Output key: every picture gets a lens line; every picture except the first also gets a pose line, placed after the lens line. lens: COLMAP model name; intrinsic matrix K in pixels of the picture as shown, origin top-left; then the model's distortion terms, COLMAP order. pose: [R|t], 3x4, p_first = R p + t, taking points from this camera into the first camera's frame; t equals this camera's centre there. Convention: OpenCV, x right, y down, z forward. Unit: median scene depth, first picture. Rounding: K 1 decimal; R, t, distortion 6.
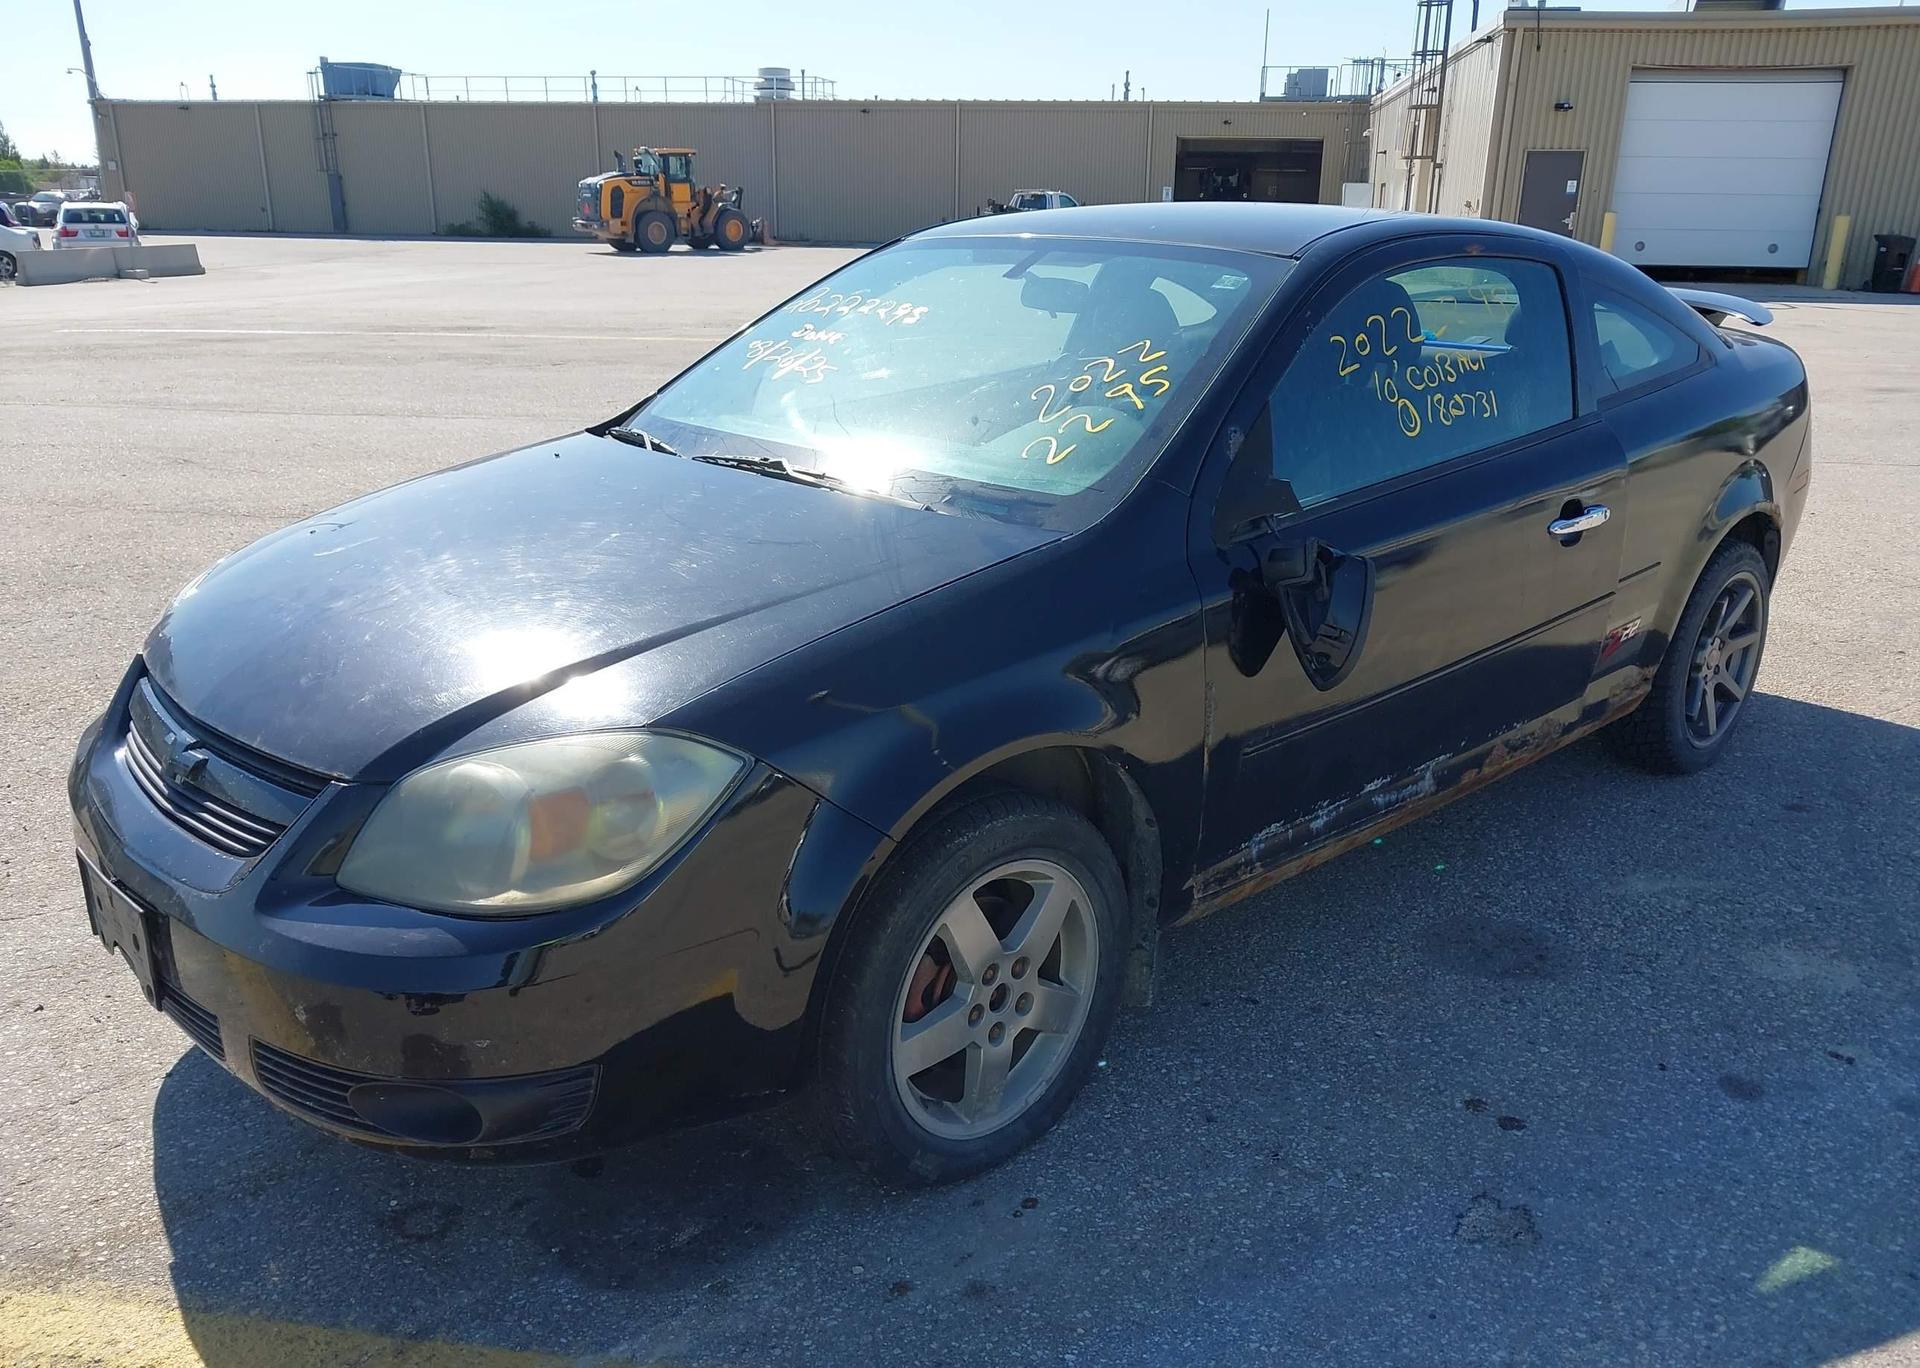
lens RADIAL K [[1561.3, 0, 961.9], [0, 1561.3, 691.1], [0, 0, 1]] dist [0.014067, -0.015373]
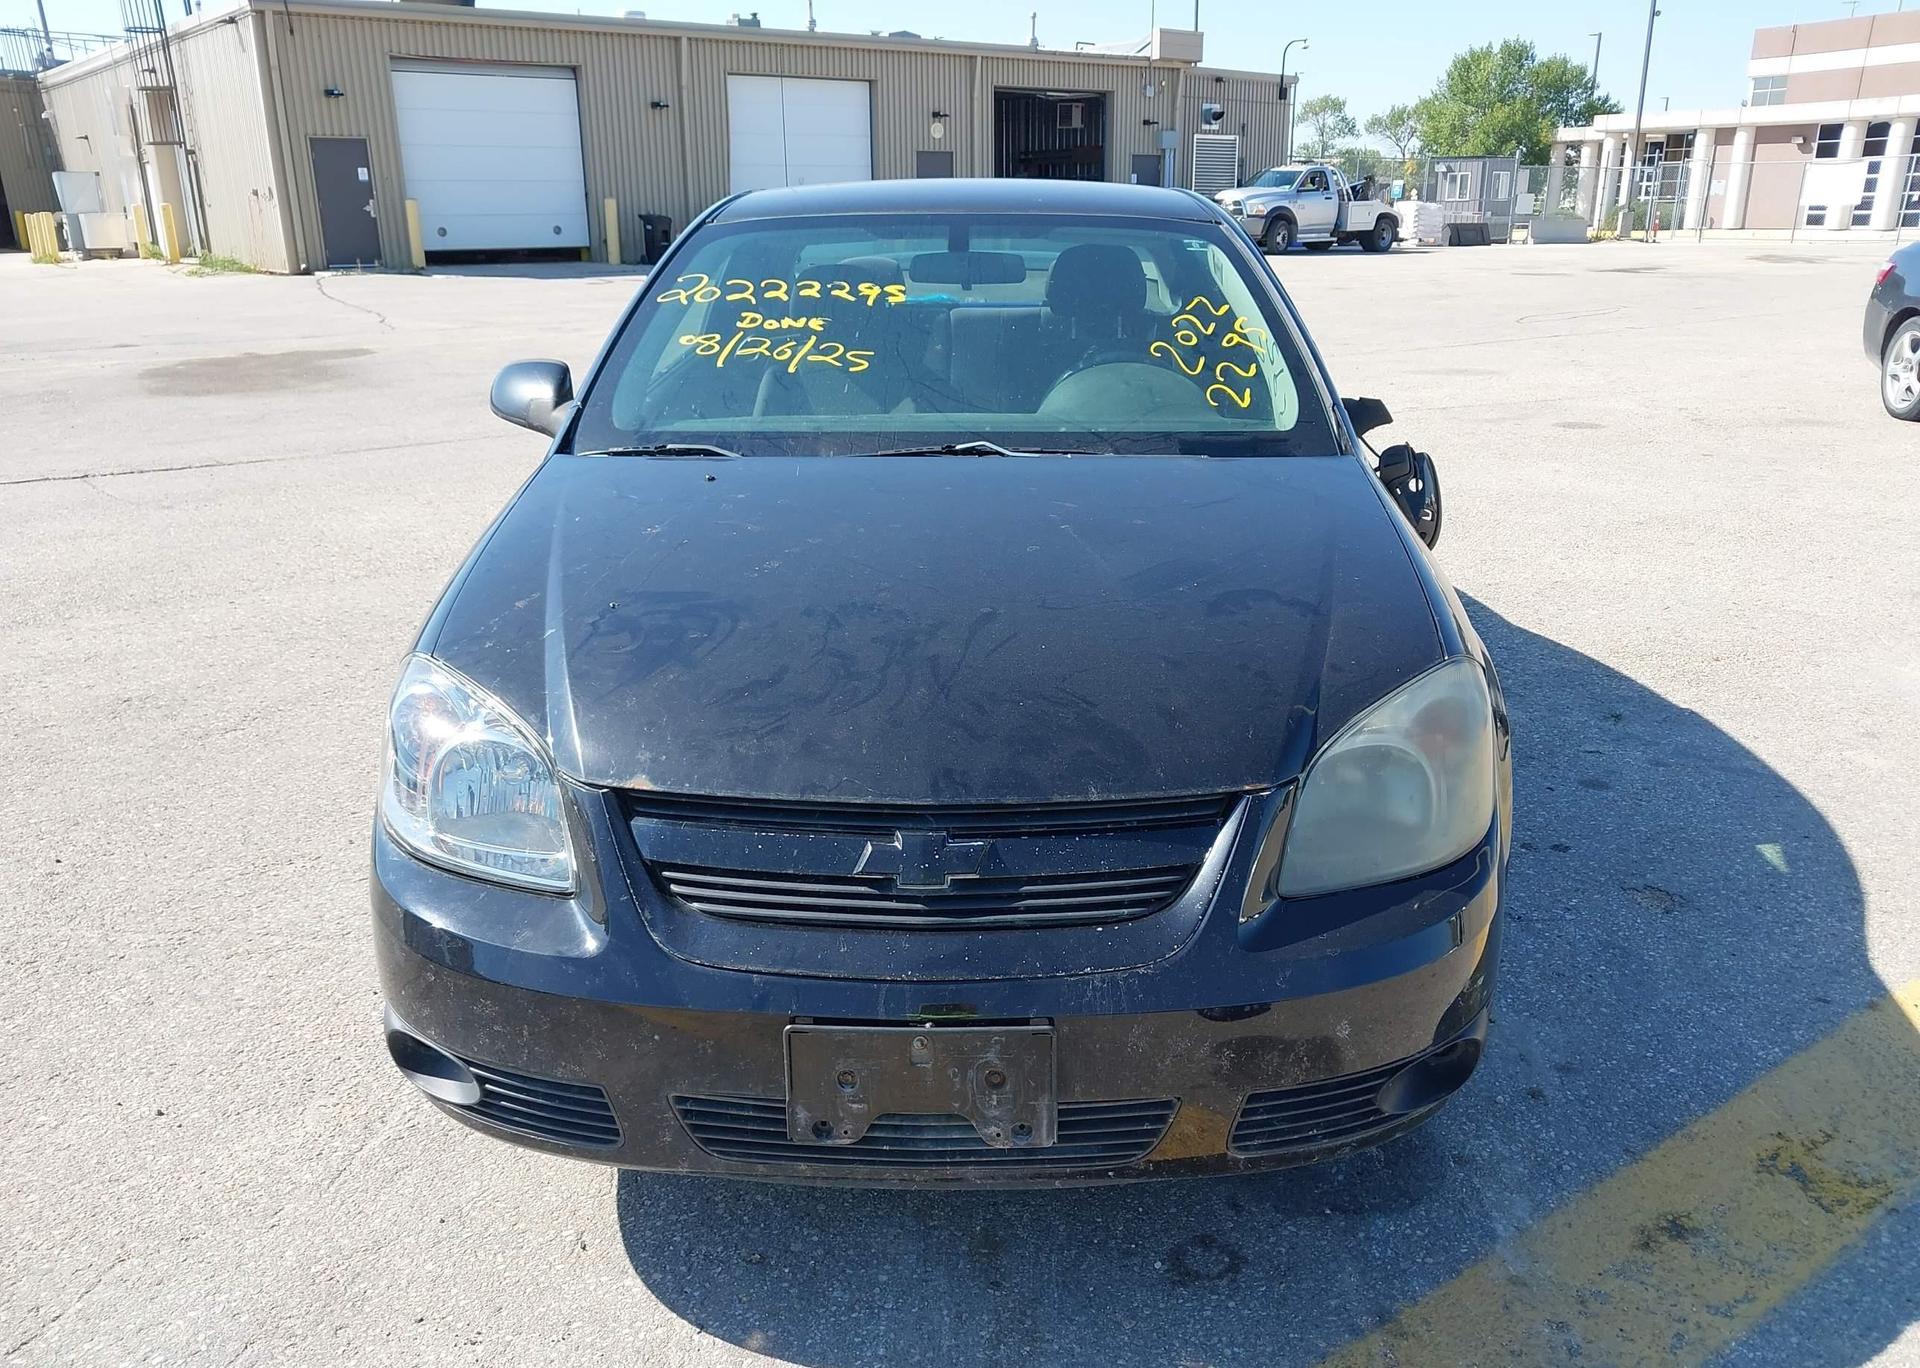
lens RADIAL K [[1561.3, 0, 953.8], [0, 1561.3, 697.0], [0, 0, 1]] dist [0.014067, -0.015373]
pose [[0.699825, -0.231069, 0.675908, -0.765256], [0.224564, 0.969427, 0.098902, -0.087851], [-0.678097, 0.082570, 0.730319, 0.294440]]
